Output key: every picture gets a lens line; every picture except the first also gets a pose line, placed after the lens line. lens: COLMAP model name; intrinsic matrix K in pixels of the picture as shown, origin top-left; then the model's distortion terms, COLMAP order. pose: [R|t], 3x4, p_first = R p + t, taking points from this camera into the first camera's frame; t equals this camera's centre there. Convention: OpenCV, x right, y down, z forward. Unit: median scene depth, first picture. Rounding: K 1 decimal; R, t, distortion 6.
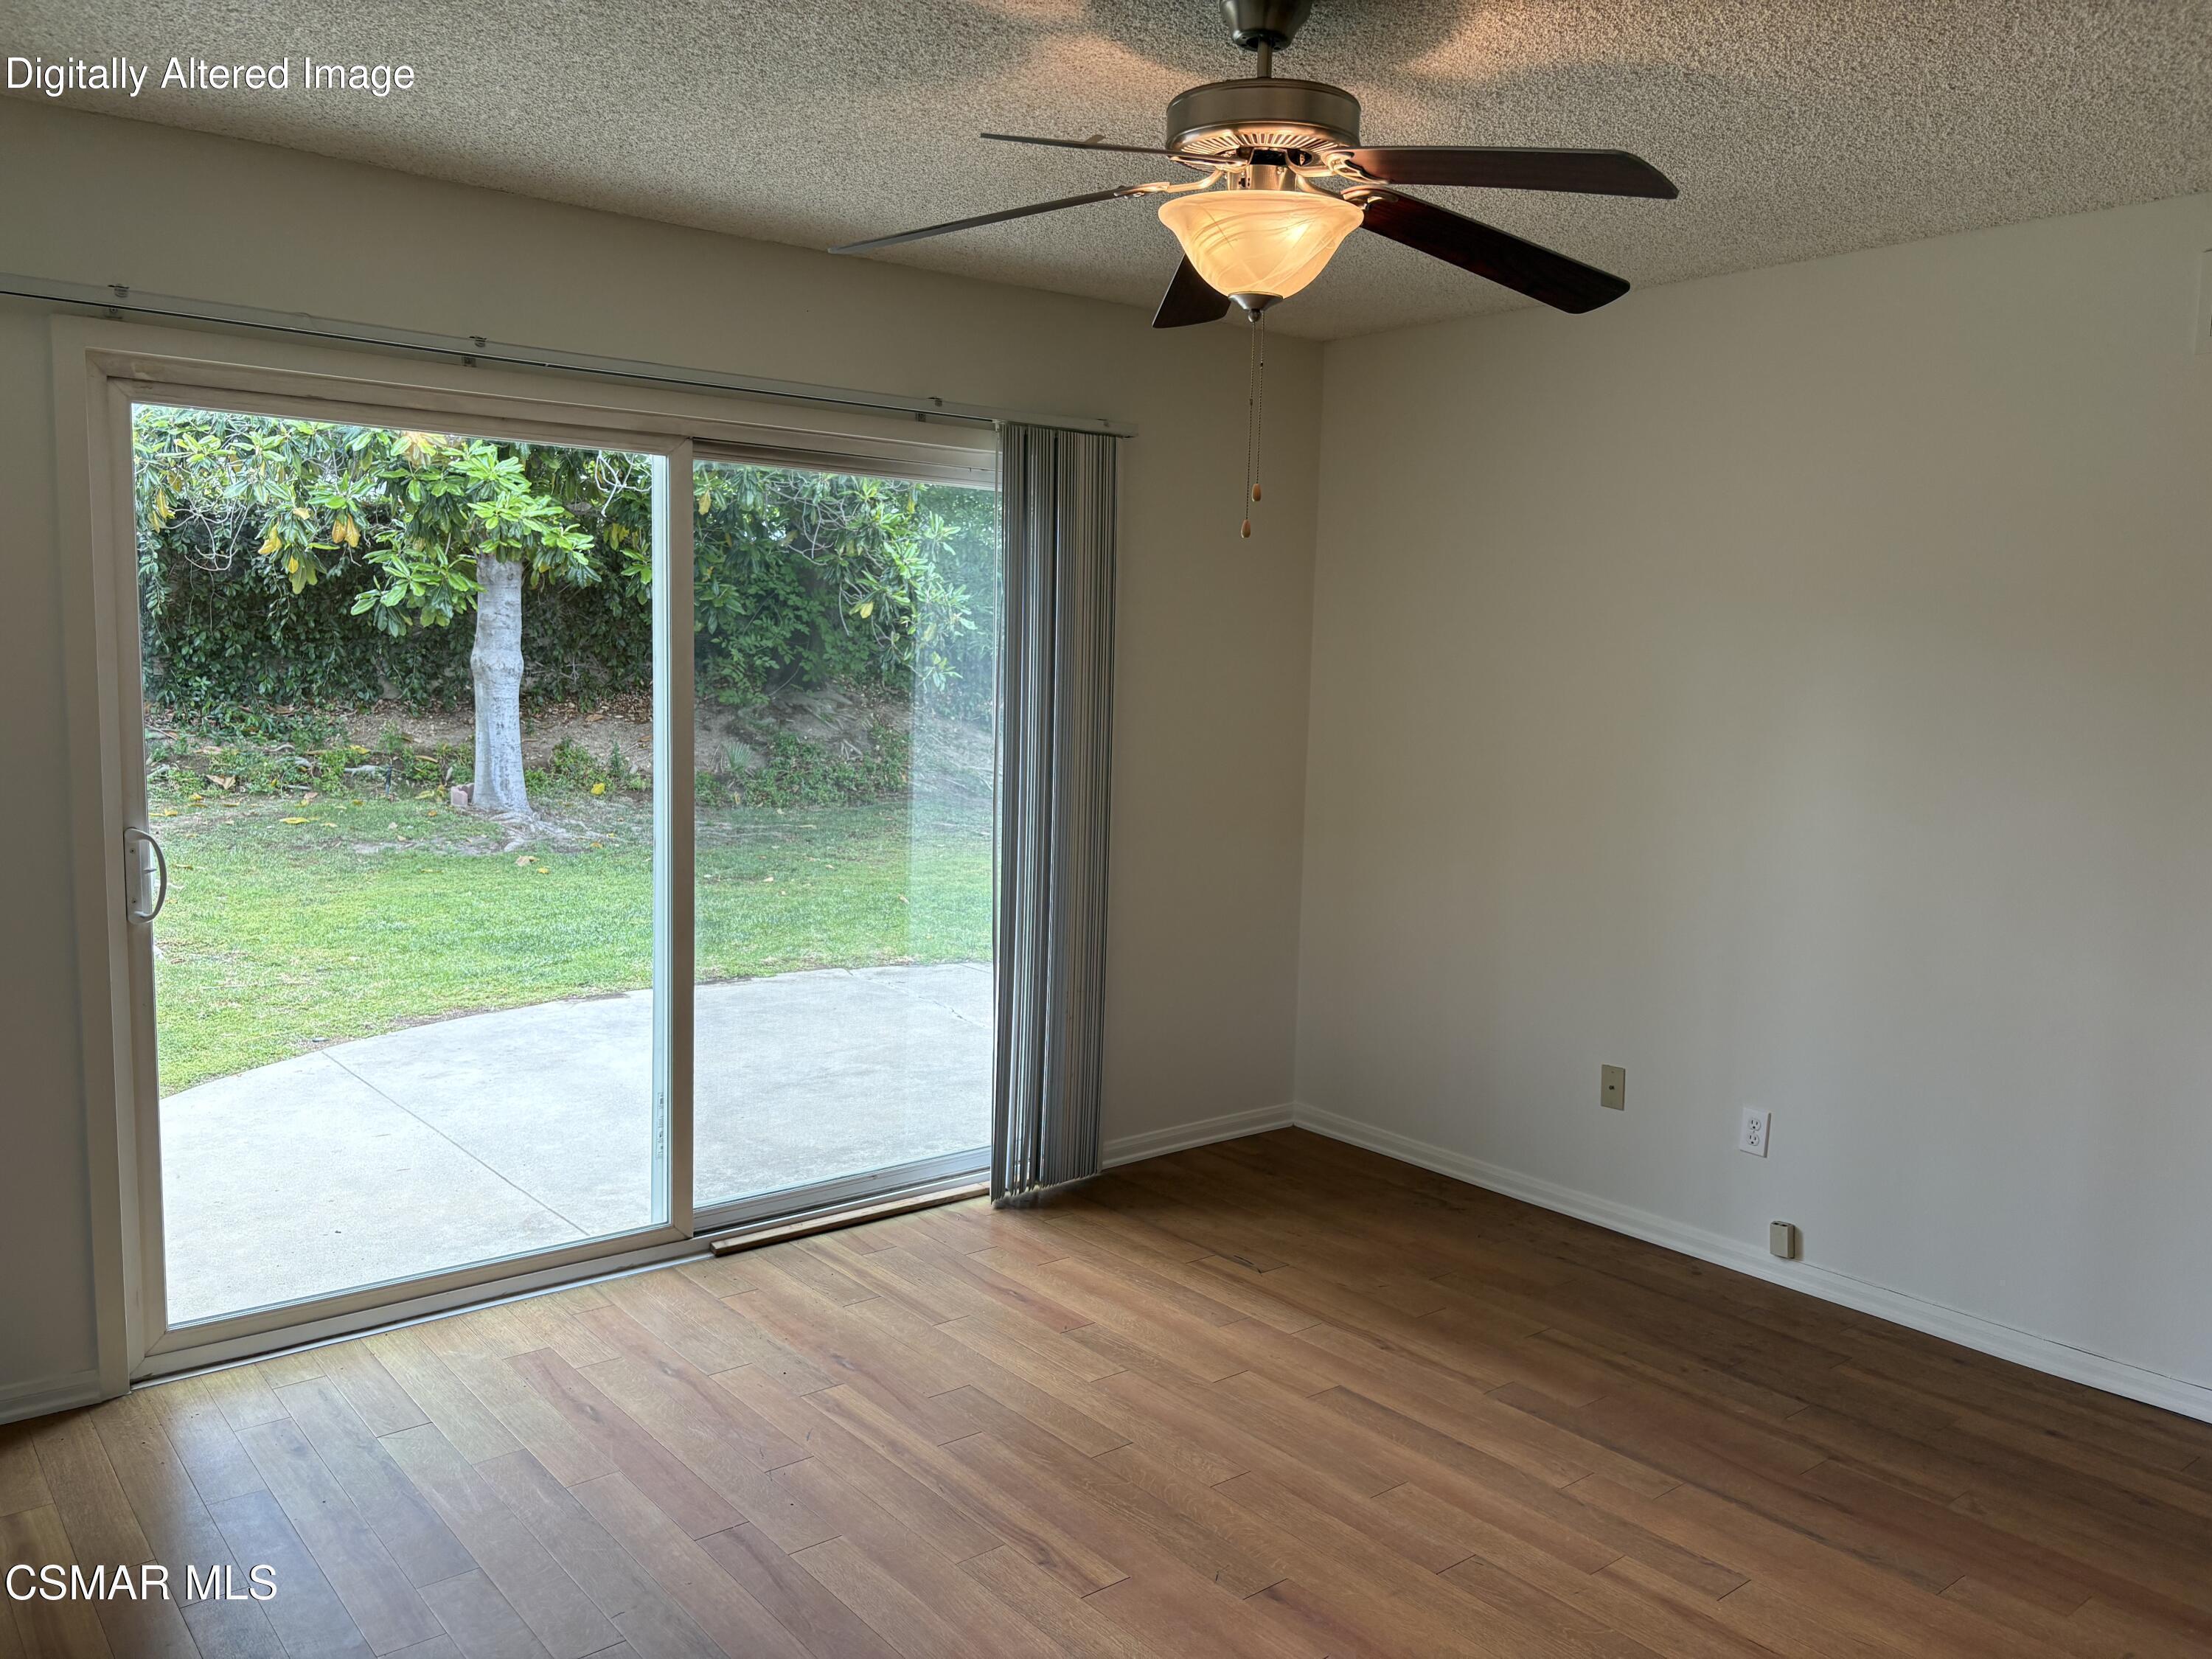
lens RADIAL K [[1664.7, 0, 1107.0], [0, 1664.7, 832.4], [0, 0, 1]] dist [0.016256, -0.022519]
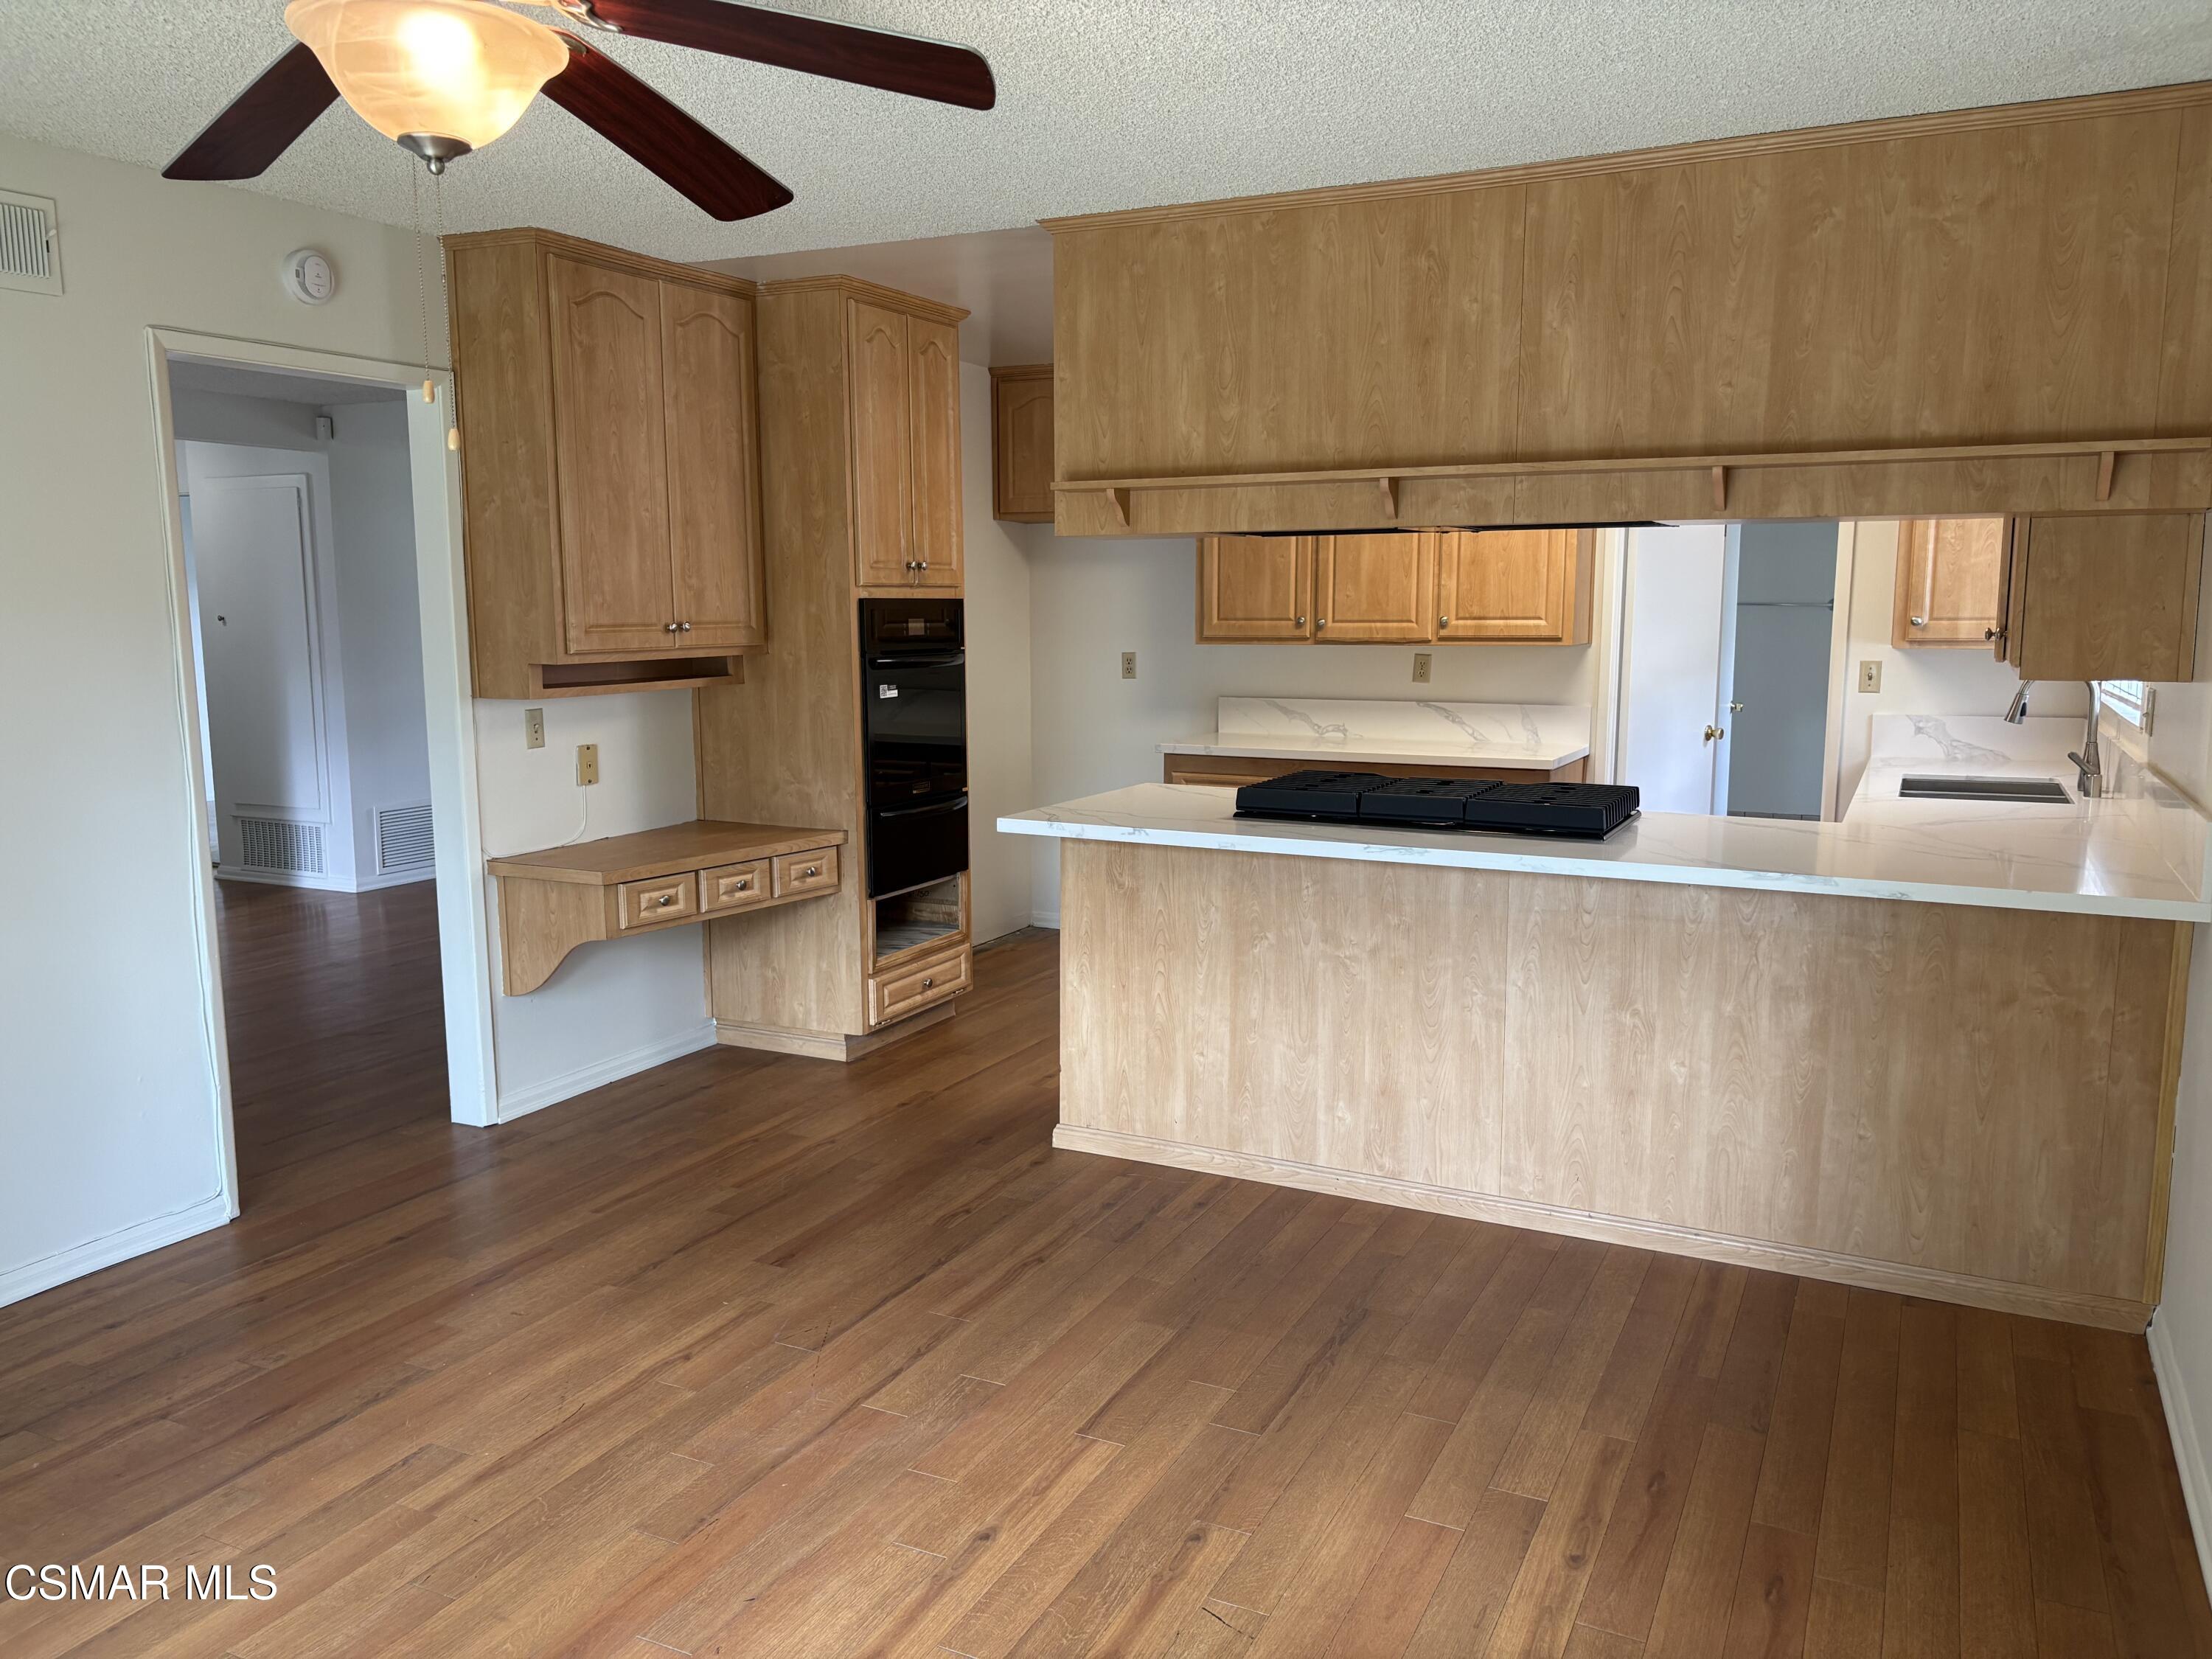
lens RADIAL K [[1664.7, 0, 1111.3], [0, 1664.7, 832.6], [0, 0, 1]] dist [0.016256, -0.022519]
pose [[-0.416944, -0.155230, 0.895579, -0.519045], [0.093498, 0.972757, 0.212136, -0.092799], [-0.904111, 0.172183, -0.391071, 0.701651]]
